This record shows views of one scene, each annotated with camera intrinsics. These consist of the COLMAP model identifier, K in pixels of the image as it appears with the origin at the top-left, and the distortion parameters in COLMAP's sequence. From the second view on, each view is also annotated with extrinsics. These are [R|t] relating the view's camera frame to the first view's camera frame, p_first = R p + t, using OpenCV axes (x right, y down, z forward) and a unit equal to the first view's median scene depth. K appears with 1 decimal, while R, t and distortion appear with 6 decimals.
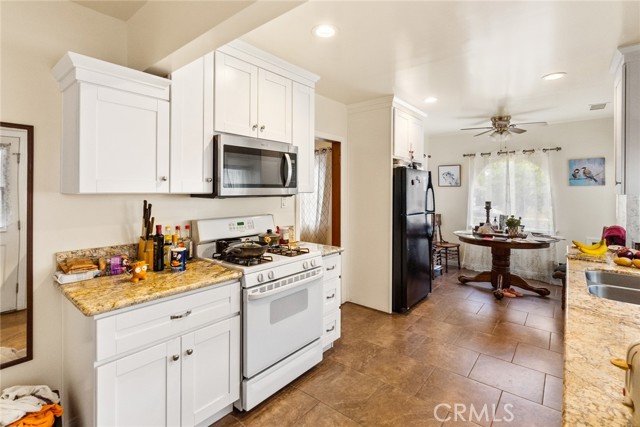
lens RADIAL K [[304.4, 0, 328.4], [0, 304.4, 195.1], [0, 0, 1]] dist [-0.000557, -0.000674]
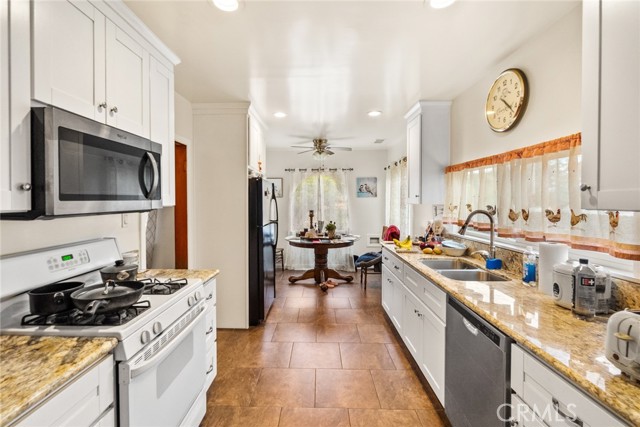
lens RADIAL K [[281.5, 0, 316.5], [0, 281.5, 208.3], [0, 0, 1]] dist [-0.000508, -0.000938]
pose [[0.797937, -0.019564, 0.602424, -0.155524], [0.011112, 0.999781, 0.017750, -0.008169], [-0.602639, -0.007470, 0.797979, 0.156497]]
